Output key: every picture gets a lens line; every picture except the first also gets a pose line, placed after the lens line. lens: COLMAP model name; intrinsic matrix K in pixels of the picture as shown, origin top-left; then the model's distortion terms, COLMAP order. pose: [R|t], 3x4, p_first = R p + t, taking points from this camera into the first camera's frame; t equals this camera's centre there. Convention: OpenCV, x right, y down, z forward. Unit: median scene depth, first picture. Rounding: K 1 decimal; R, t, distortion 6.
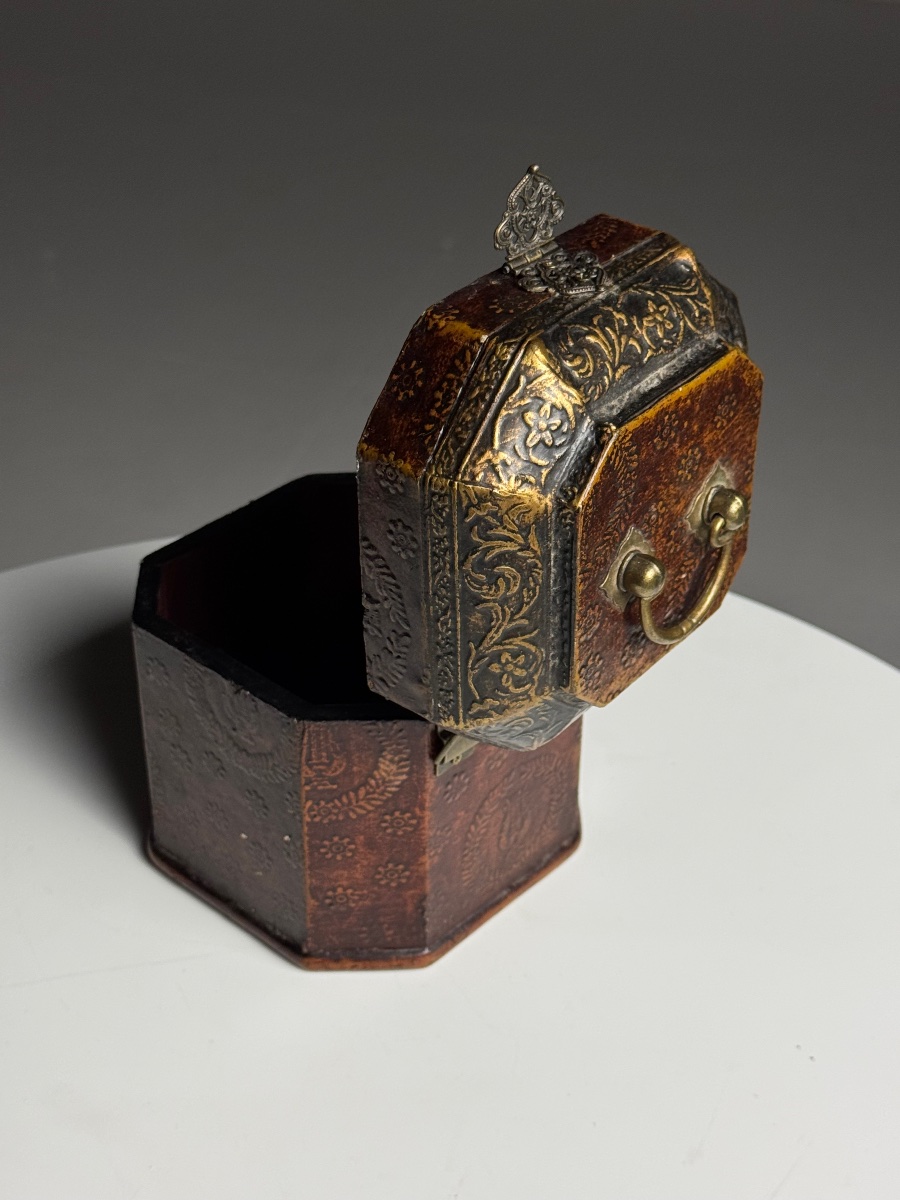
lens RADIAL K [[1852.4, 0, 451.0], [0, 1852.4, 605.8], [0, 0, 1]] dist [0.114327, 0.000000]
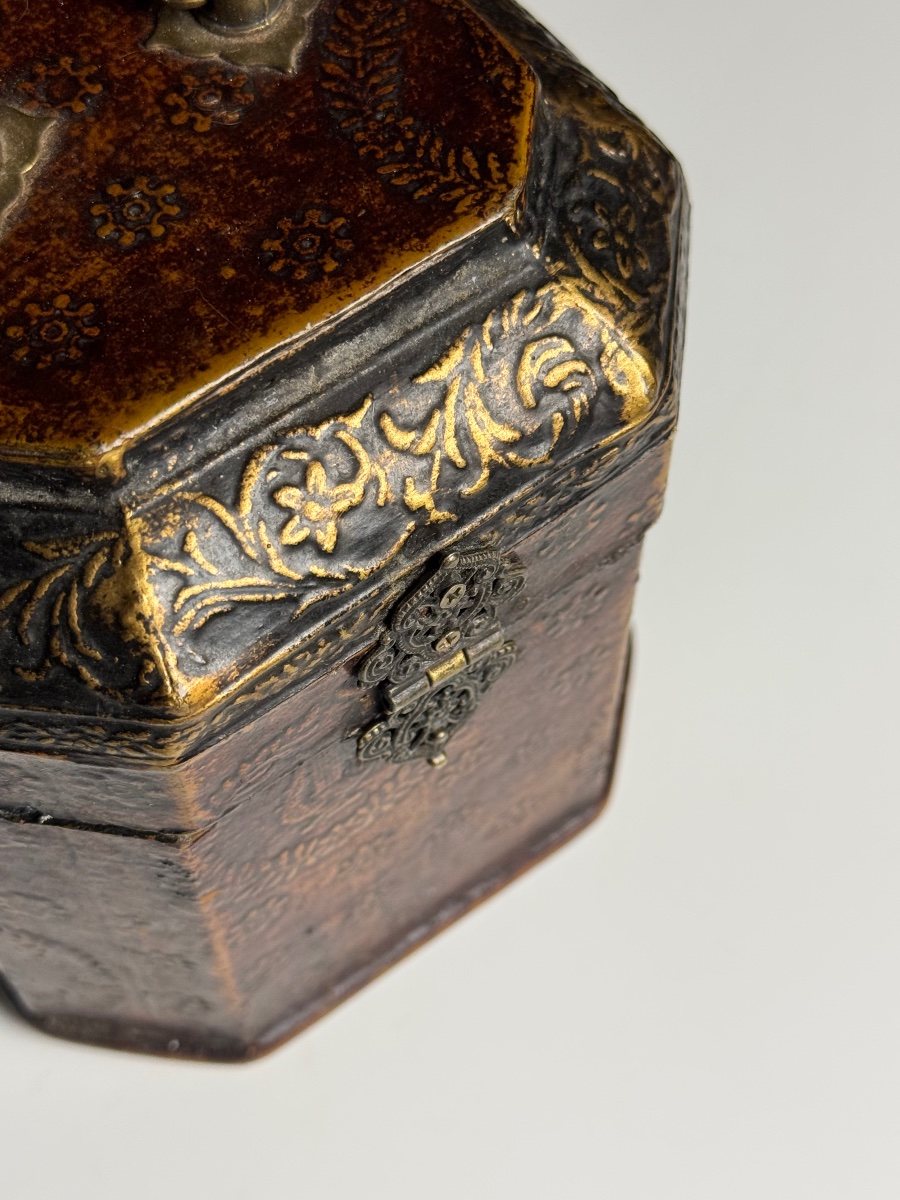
lens RADIAL K [[1852.4, 0, 442.7], [0, 1852.4, 606.0], [0, 0, 1]] dist [0.114327, 0.000000]
pose [[-0.525558, -0.037816, -0.849917, 0.463435], [-0.128531, -0.984015, 0.123261, -0.232683], [-0.840993, 0.174022, 0.512296, 0.742654]]
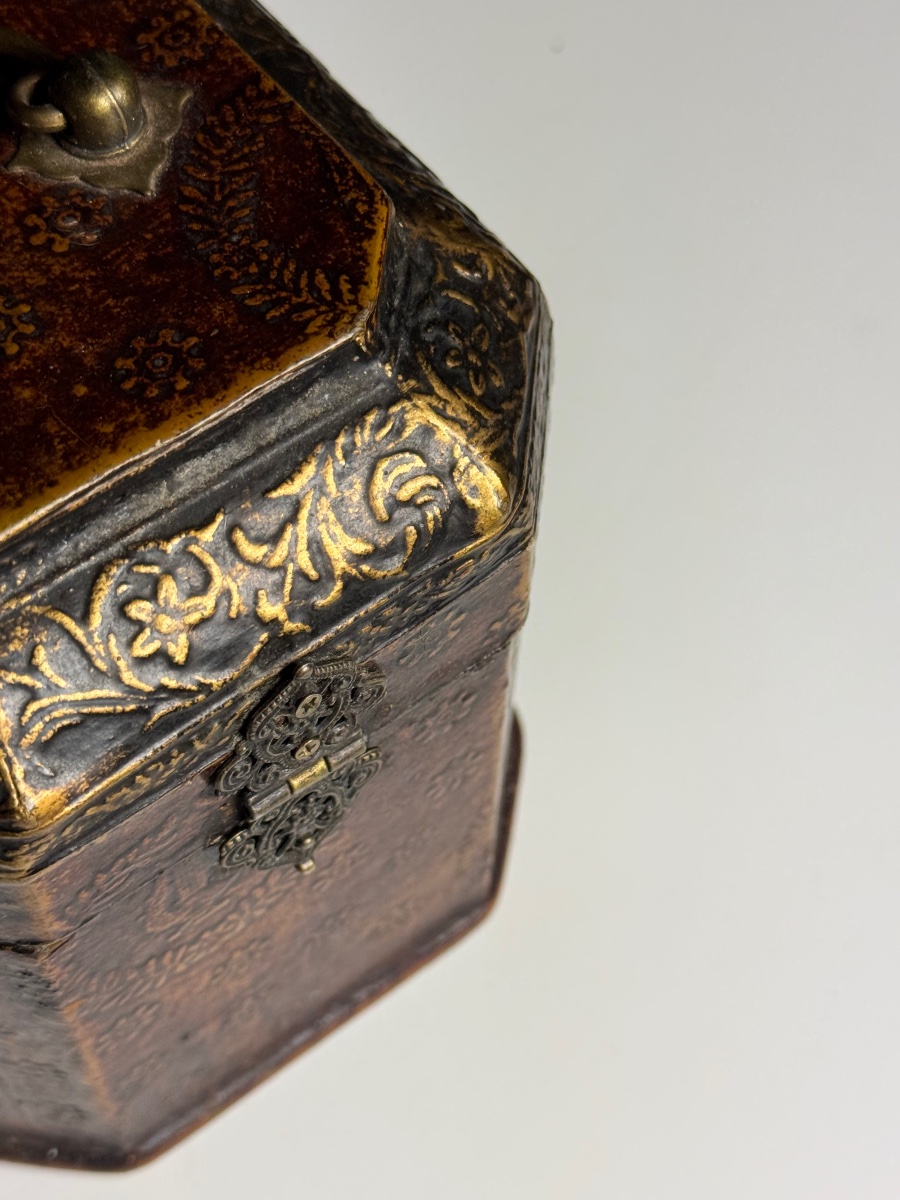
lens RADIAL K [[1852.4, 0, 446.4], [0, 1852.4, 607.4], [0, 0, 1]] dist [0.114327, 0.000000]
pose [[-0.503351, -0.074616, -0.860855, 0.456699], [-0.132913, -0.977722, 0.162461, -0.229996], [-0.853799, 0.196193, 0.482220, 0.716532]]
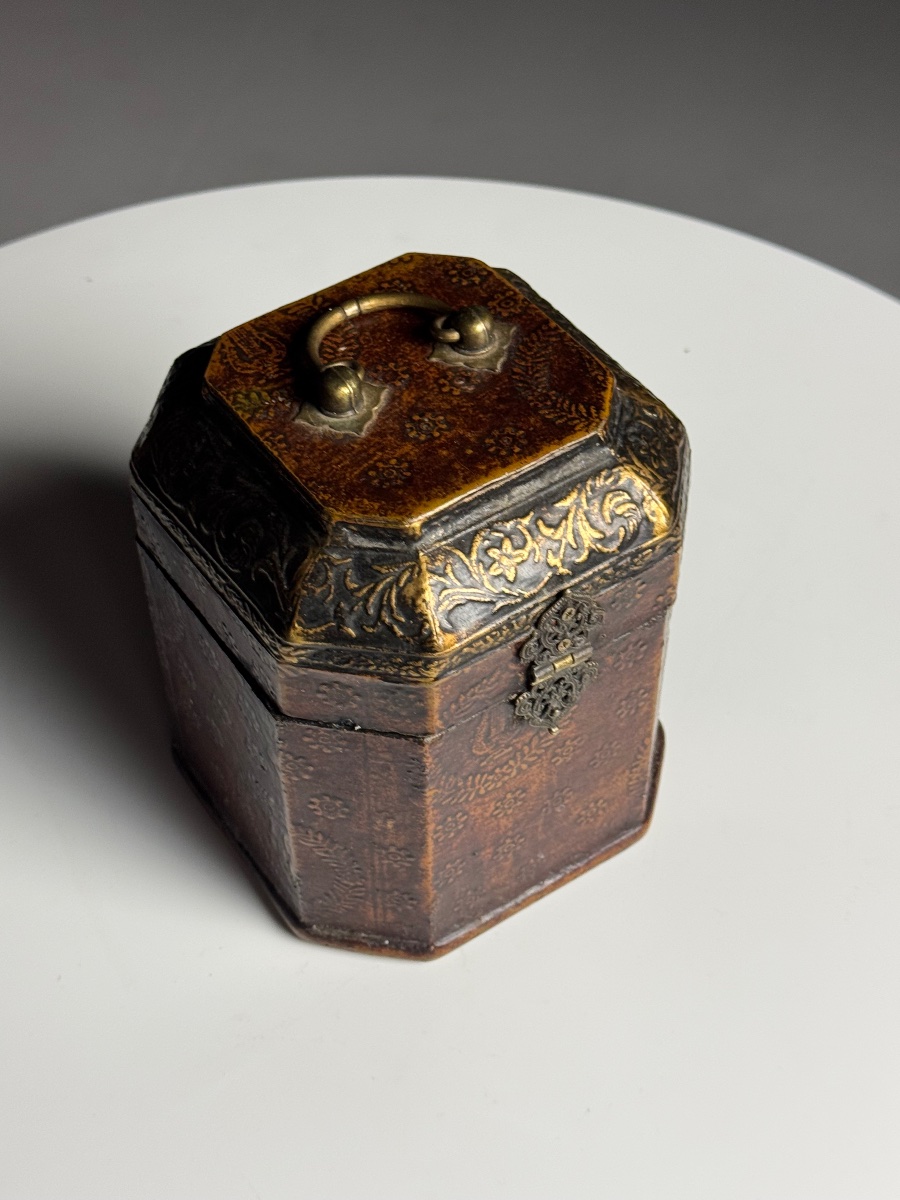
lens RADIAL K [[1852.4, 0, 456.3], [0, 1852.4, 603.9], [0, 0, 1]] dist [0.114327, 0.000000]
pose [[-0.541414, -0.256947, -0.800531, 0.851430], [-0.090053, -0.928955, 0.359072, -0.499965], [-0.835920, 0.266496, 0.479810, 0.573338]]
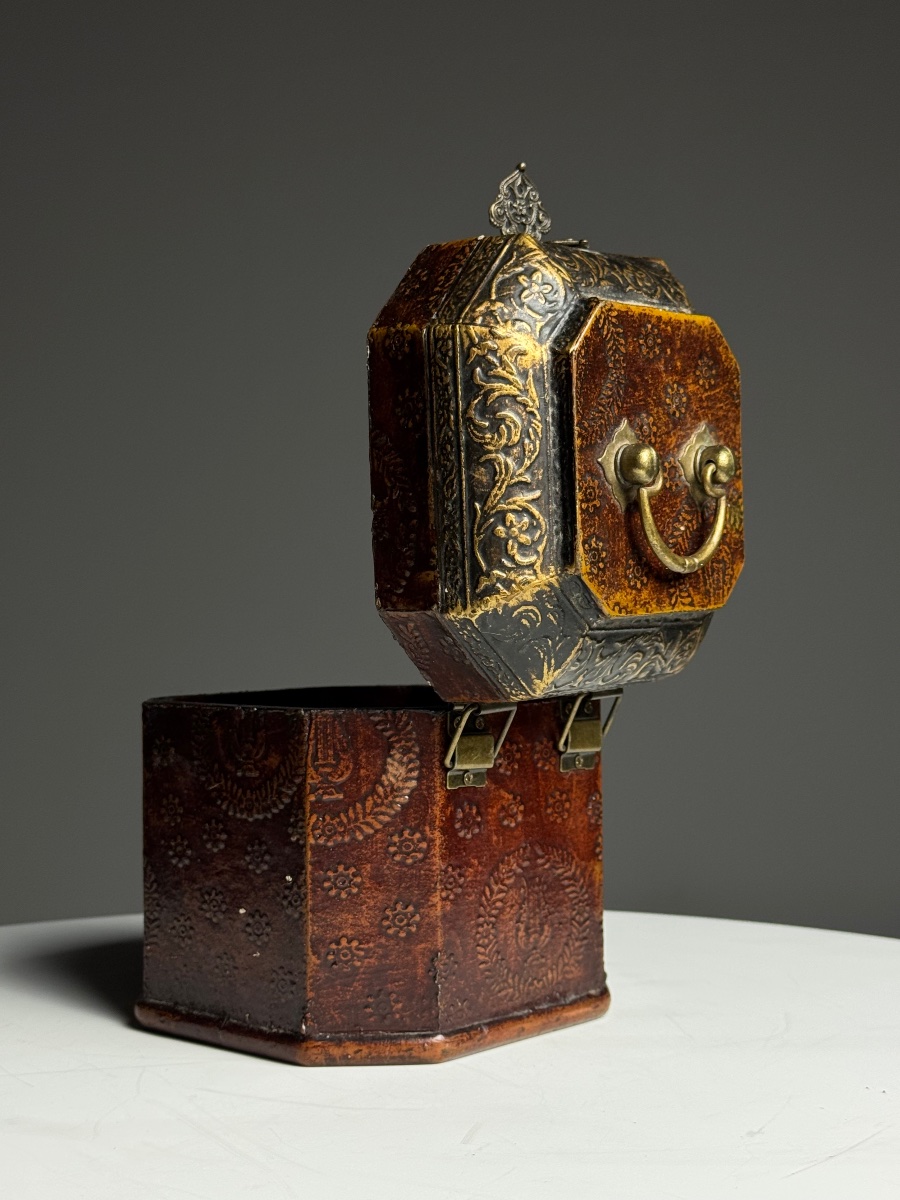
lens RADIAL K [[1852.4, 0, 450.8], [0, 1852.4, 589.3], [0, 0, 1]] dist [0.114327, 0.000000]
pose [[0.999803, -0.018654, -0.006796, 0.002896], [0.011628, 0.827630, -0.561154, 0.626544], [0.016092, 0.560964, 0.827684, 0.169231]]
